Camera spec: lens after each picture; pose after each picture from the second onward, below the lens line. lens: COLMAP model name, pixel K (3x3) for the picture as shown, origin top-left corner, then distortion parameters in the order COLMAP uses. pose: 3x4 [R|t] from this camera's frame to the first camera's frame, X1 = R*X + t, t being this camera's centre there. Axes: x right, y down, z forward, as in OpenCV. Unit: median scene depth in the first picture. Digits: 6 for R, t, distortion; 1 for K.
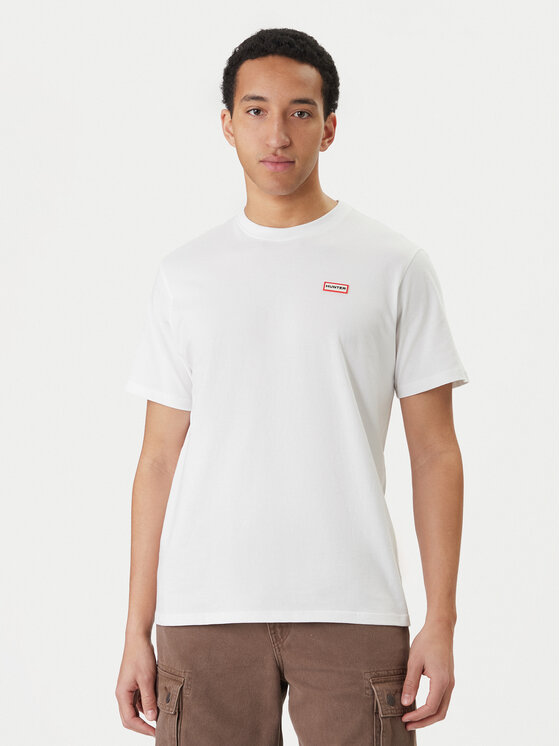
lens RADIAL K [[1604.3, 0, 280.0], [0, 1604.3, 373.0], [0, 0, 1]] dist [0.036223, 0.044874]
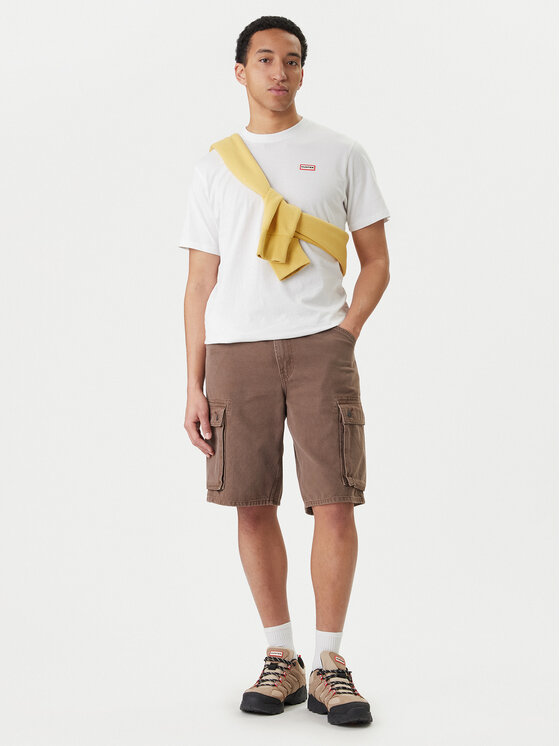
lens RADIAL K [[1158.3, 0, 280.0], [0, 1158.3, 373.0], [0, 0, 1]] dist [-0.134489, -0.058821]
pose [[0.999126, -0.033278, 0.025285, -0.032825], [0.030779, 0.995140, 0.093532, 0.044364], [-0.028274, -0.092672, 0.995295, -0.203141]]
